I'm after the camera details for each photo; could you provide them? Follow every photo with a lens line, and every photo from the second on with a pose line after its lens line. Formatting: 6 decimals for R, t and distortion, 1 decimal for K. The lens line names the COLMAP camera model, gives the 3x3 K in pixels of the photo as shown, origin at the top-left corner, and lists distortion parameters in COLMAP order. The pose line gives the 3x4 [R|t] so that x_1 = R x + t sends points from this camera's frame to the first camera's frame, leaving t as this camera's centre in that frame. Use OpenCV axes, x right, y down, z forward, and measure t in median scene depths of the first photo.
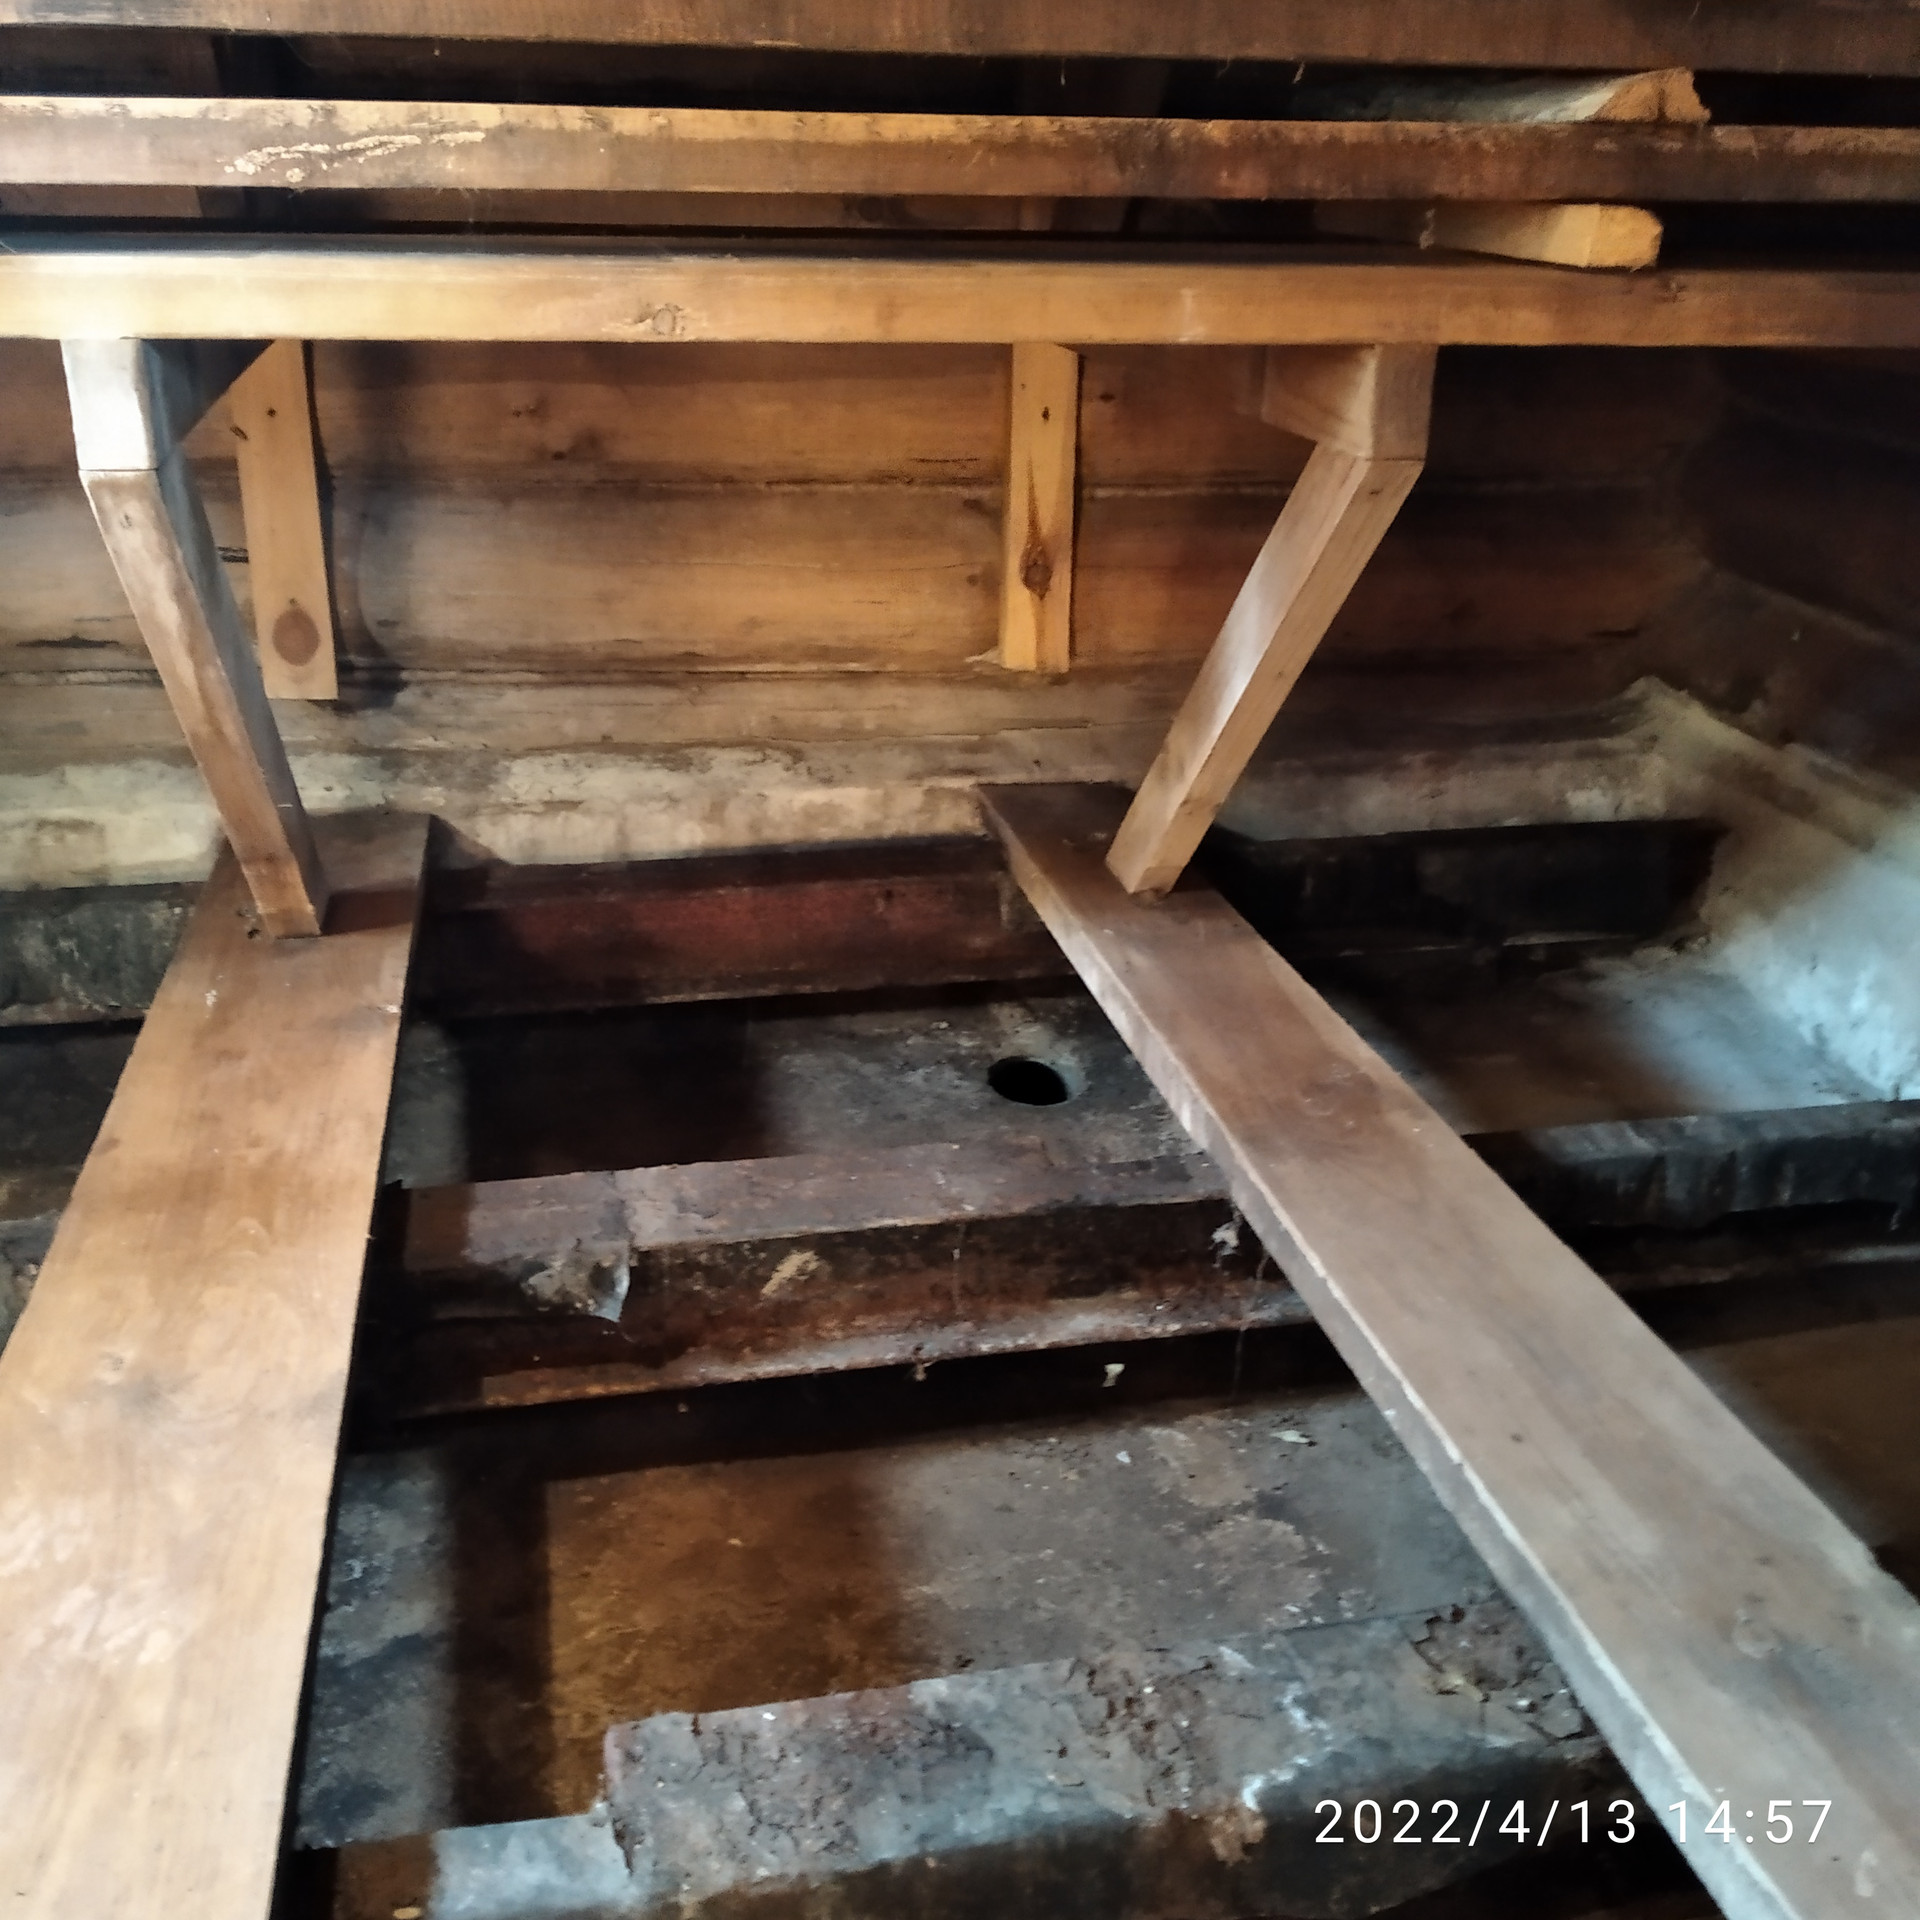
lens RADIAL K [[1936.6, 0, 960.1], [0, 1936.6, 950.9], [0, 0, 1]] dist [-0.000721, 0.000000]
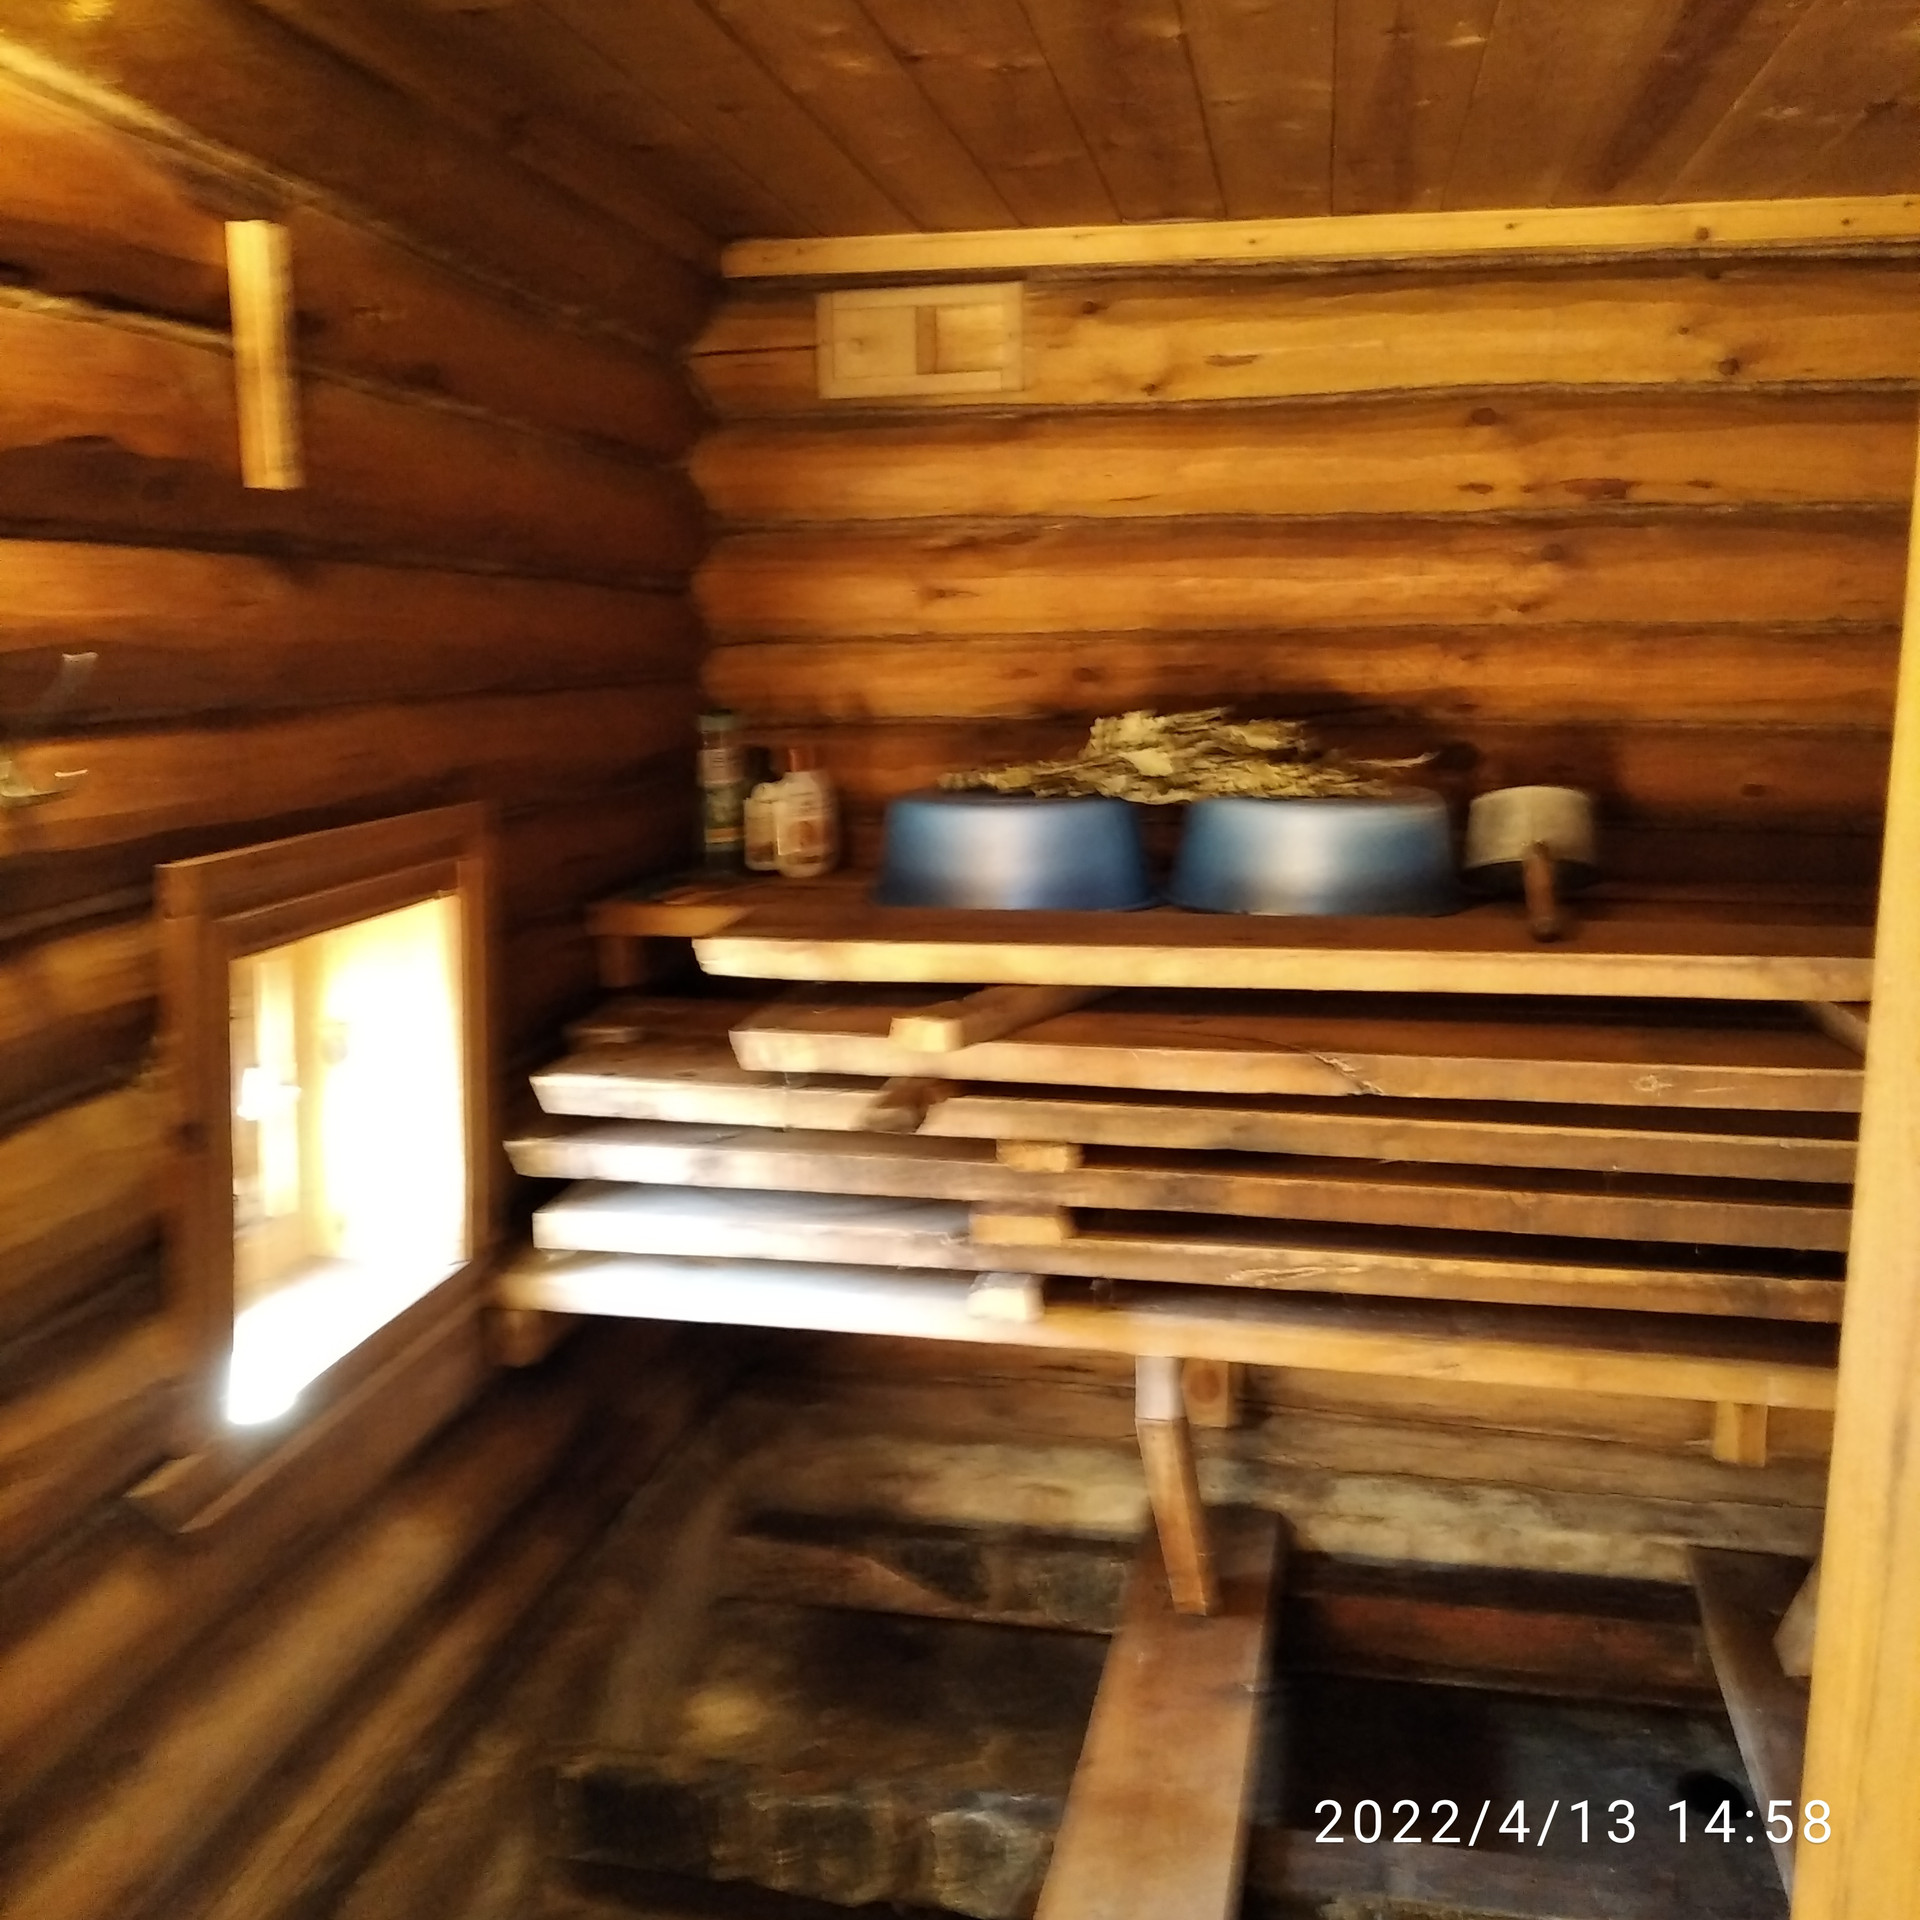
lens RADIAL K [[1936.6, 0, 947.2], [0, 1936.6, 959.0], [0, 0, 1]] dist [-0.000721, 0.000000]
pose [[0.909265, 0.041412, -0.414152, 0.083931], [-0.132773, 0.971911, -0.194318, -0.156710], [0.394472, 0.231675, 0.889224, -0.484463]]
